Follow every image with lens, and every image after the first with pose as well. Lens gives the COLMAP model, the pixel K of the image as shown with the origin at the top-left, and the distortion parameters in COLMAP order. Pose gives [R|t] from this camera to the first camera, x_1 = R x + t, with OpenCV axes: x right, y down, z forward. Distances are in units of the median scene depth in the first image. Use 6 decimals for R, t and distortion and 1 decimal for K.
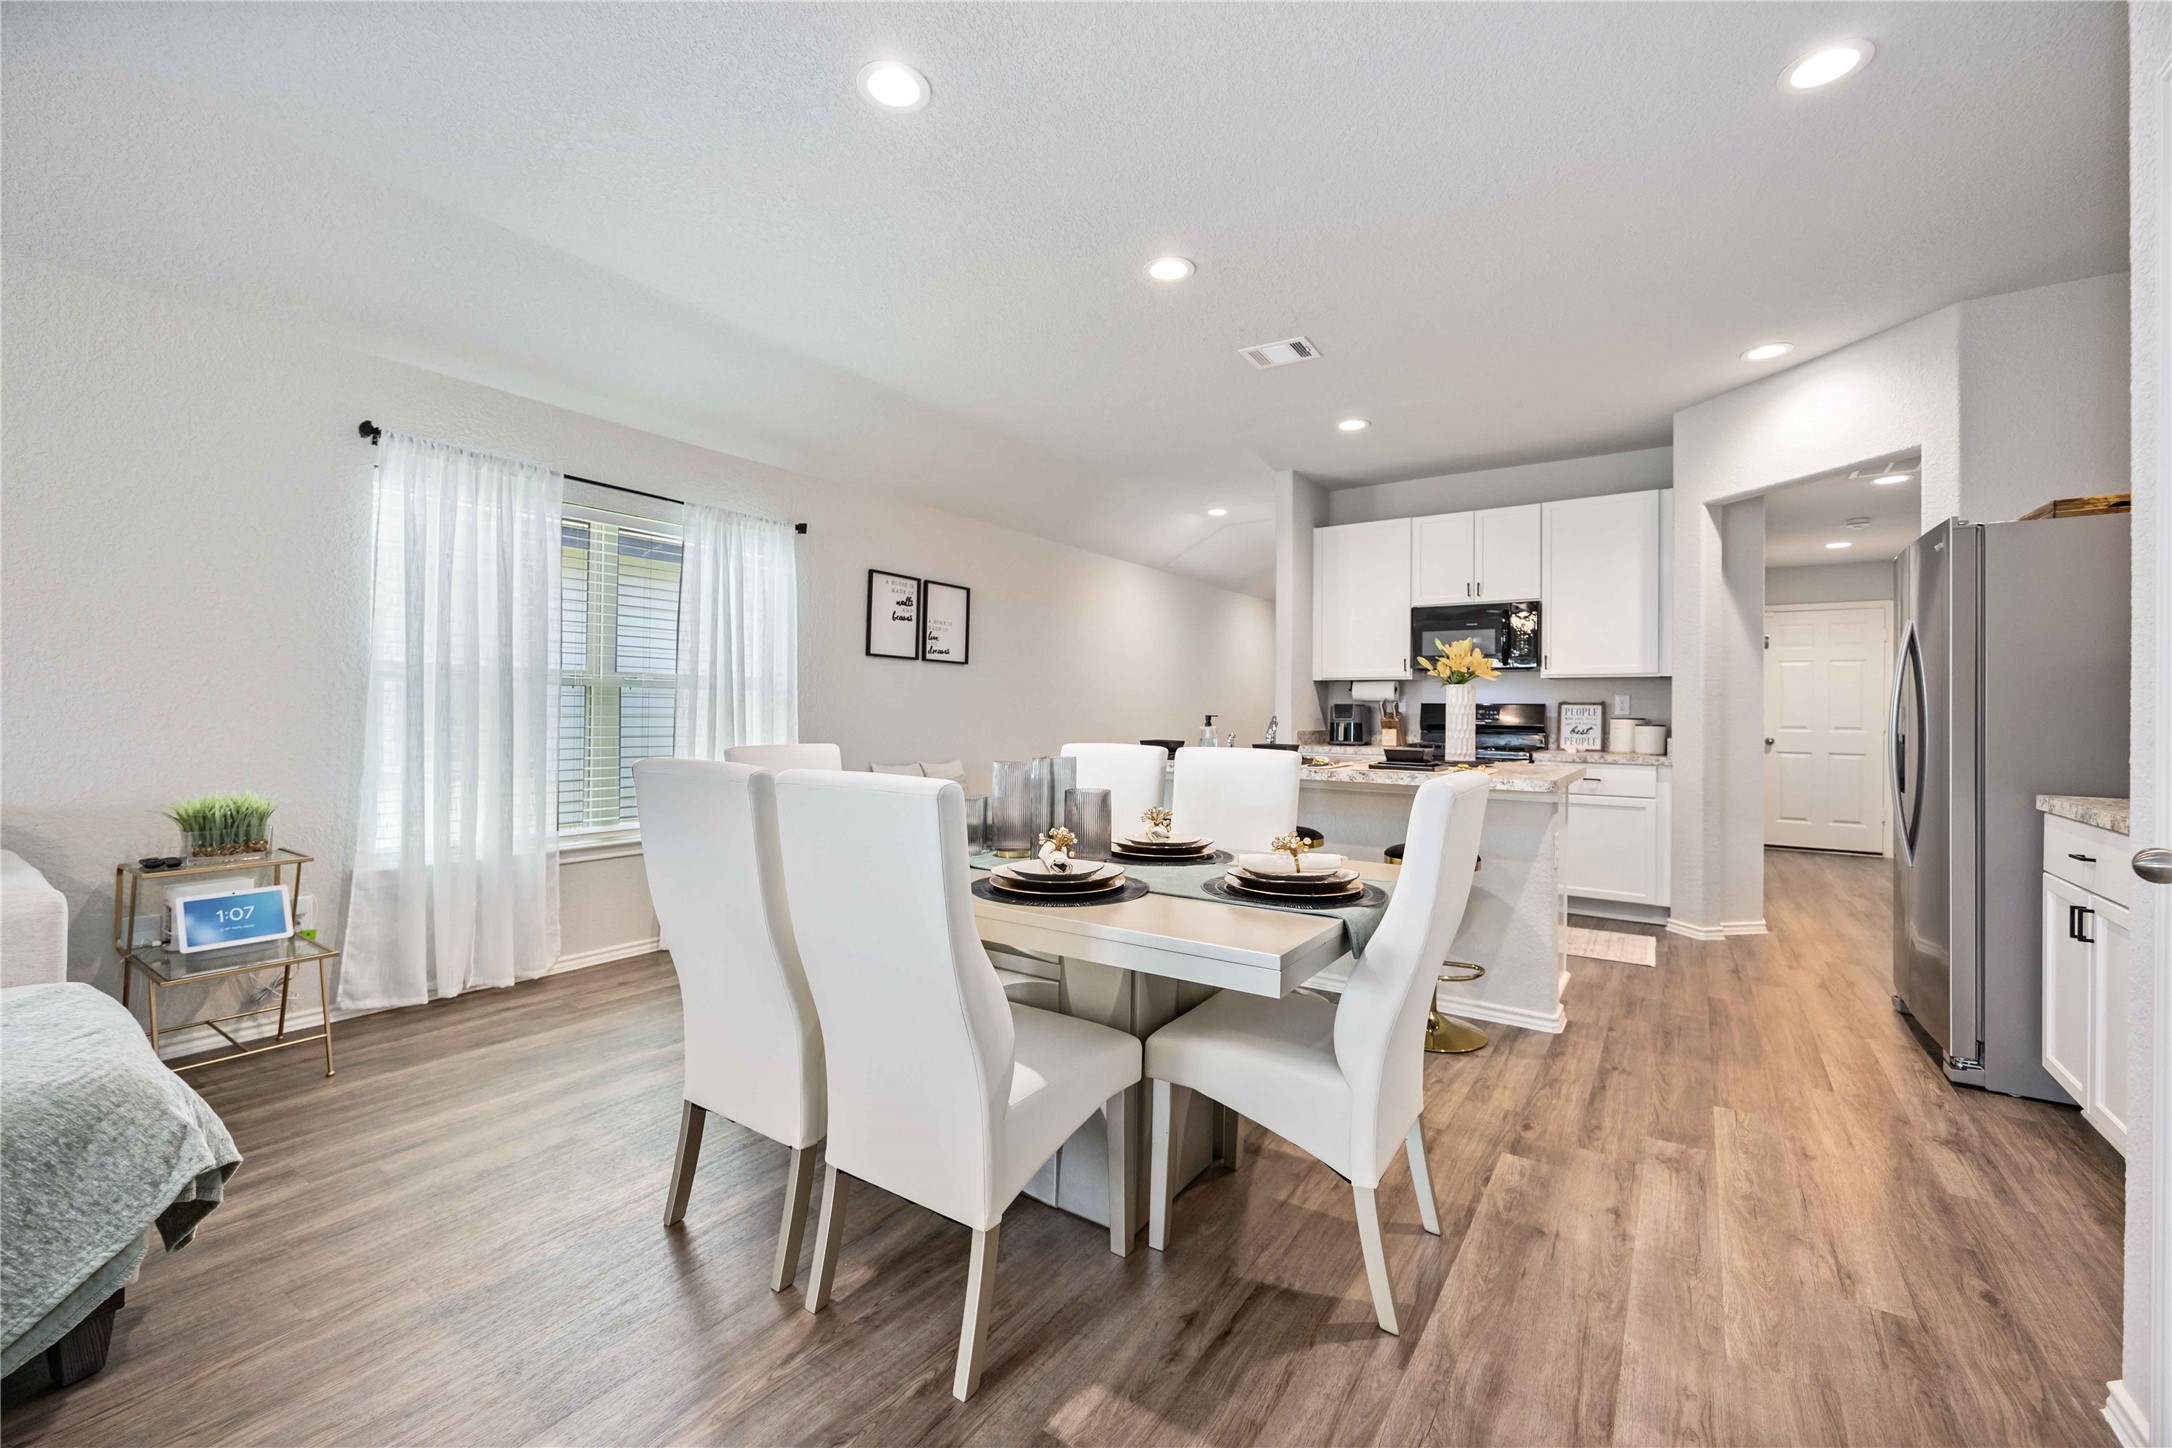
lens RADIAL K [[880.7, 0, 1086.2], [0, 880.7, 715.7], [0, 0, 1]] dist [-0.002058, -0.000643]
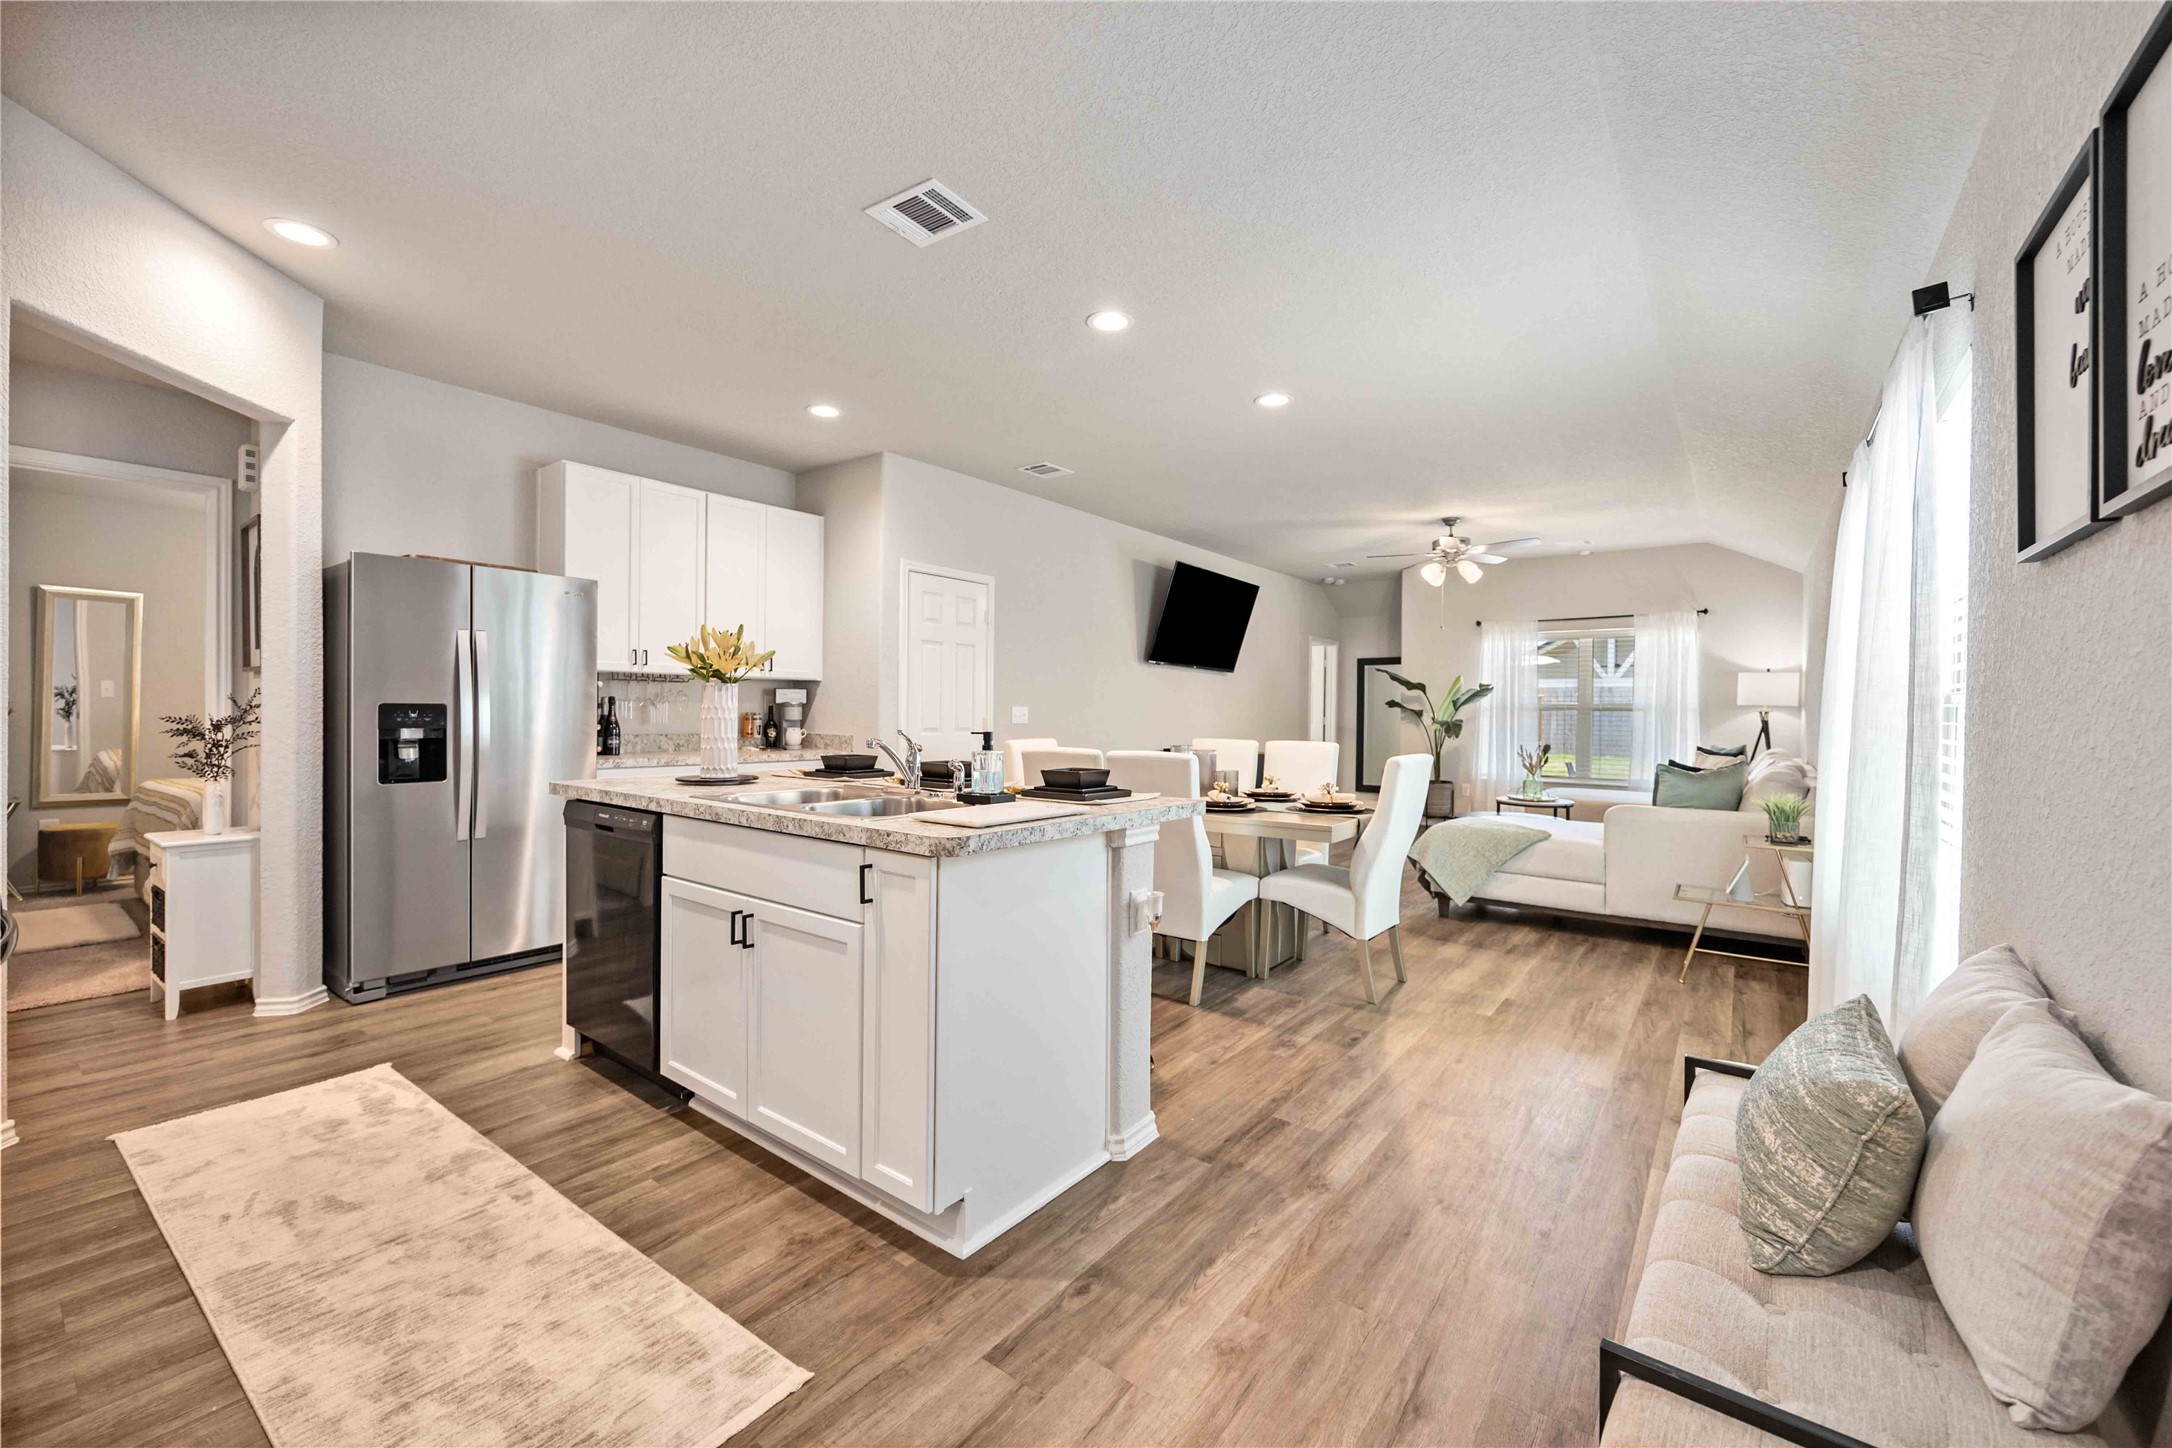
lens RADIAL K [[867.3, 0, 1085.0], [0, 867.3, 721.5], [0, 0, 1]] dist [-0.000599, -0.000138]
pose [[-0.998390, -0.023316, 0.051701, 0.039117], [-0.022480, 0.999608, 0.016682, -0.016234], [-0.052070, 0.015493, -0.998523, 1.410595]]
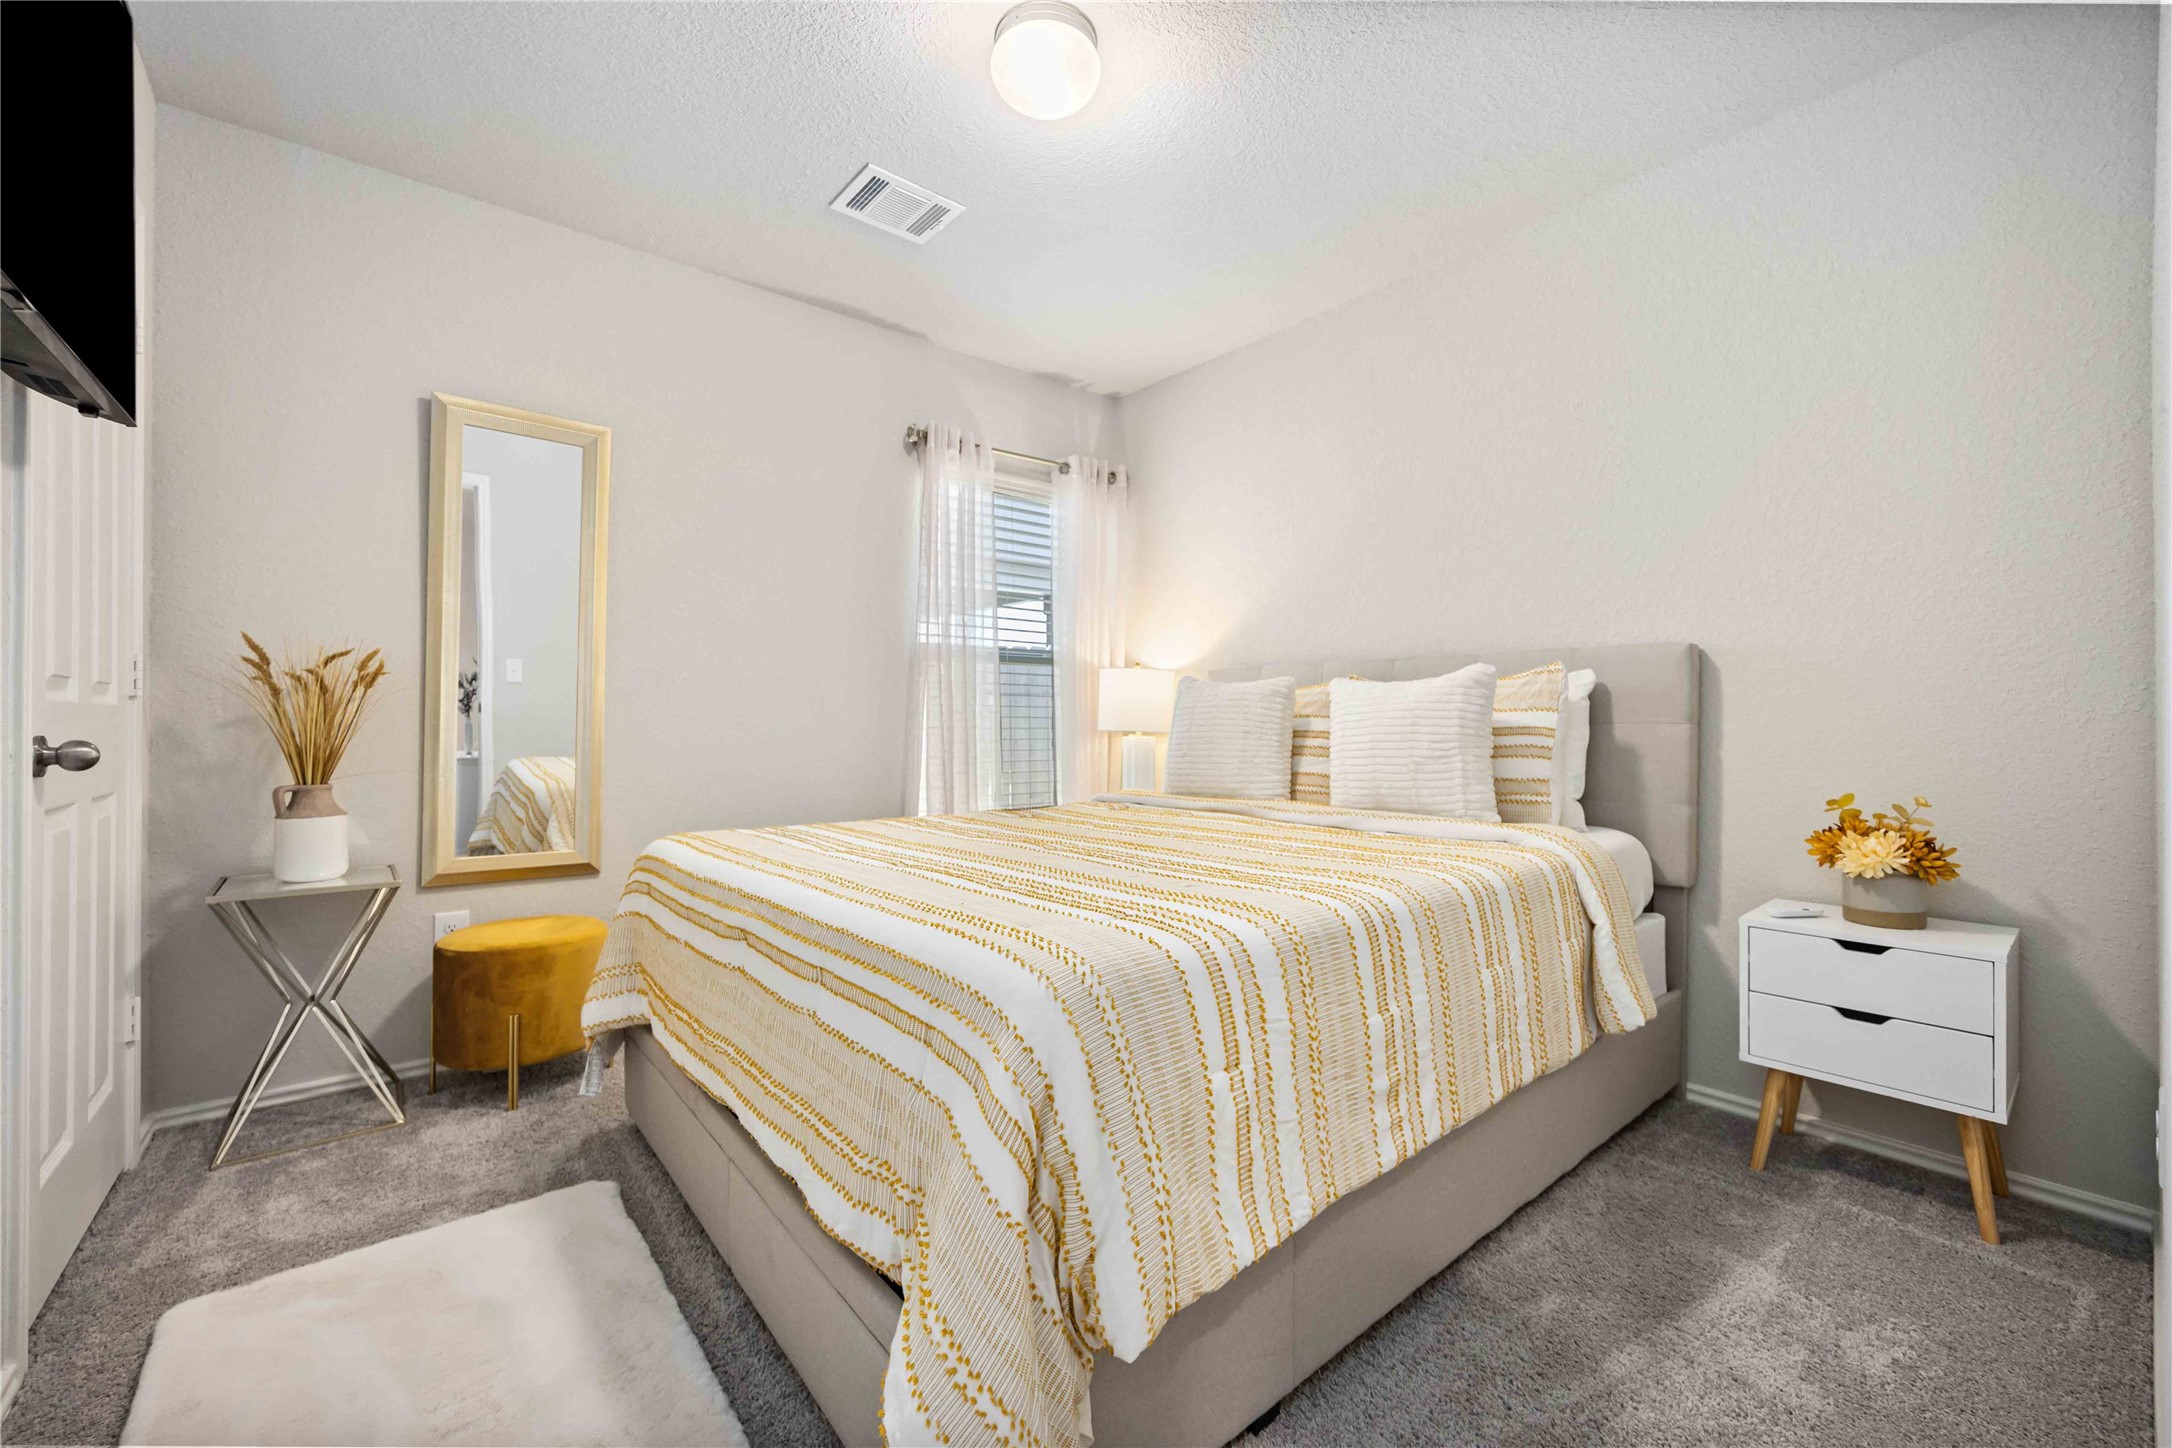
lens RADIAL K [[867.3, 0, 1085.0], [0, 867.3, 721.5], [0, 0, 1]] dist [-0.000599, -0.000138]
pose [[-0.960086, -0.010431, 0.279509, 0.929778], [-0.009382, 0.999943, 0.005092, 0.039909], [-0.279546, 0.002267, -0.960129, 0.751386]]
